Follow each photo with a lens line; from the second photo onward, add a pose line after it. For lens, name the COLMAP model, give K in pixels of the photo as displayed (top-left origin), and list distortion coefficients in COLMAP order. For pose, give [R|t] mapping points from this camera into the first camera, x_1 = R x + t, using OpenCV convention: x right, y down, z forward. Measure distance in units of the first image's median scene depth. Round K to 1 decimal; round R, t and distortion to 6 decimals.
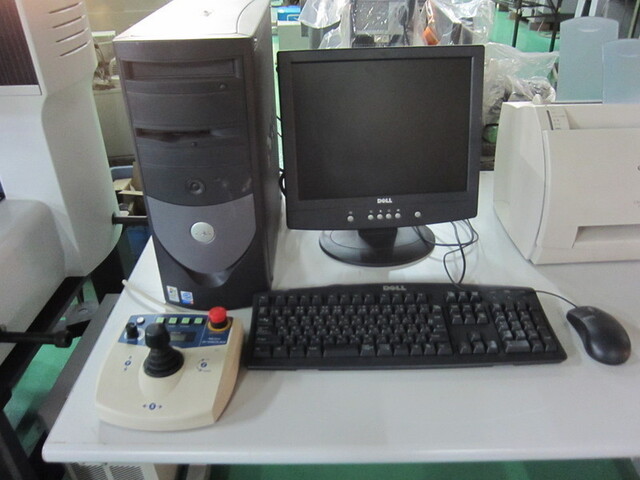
lens RADIAL K [[528.5, 0, 320.0], [0, 528.5, 240.0], [0, 0, 1]] dist [-0.065005, 0.013791]
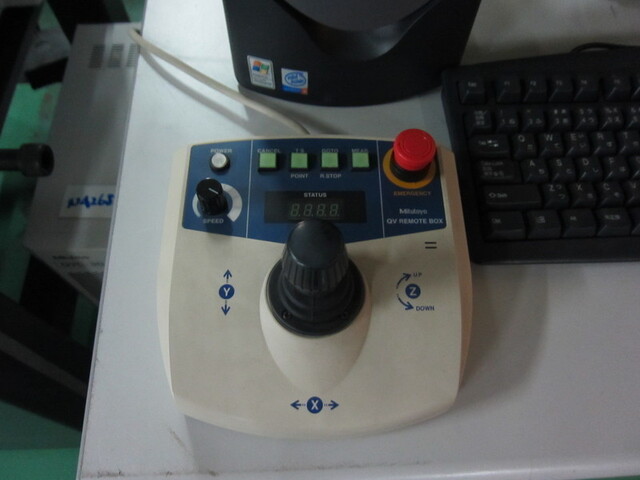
lens RADIAL K [[528.5, 0, 320.0], [0, 528.5, 240.0], [0, 0, 1]] dist [-0.065005, 0.013791]
pose [[0.998780, -0.026869, 0.041440, -0.285307], [0.000432, 0.843782, 0.536686, -0.019850], [-0.049386, -0.536013, 0.842764, 0.614043]]
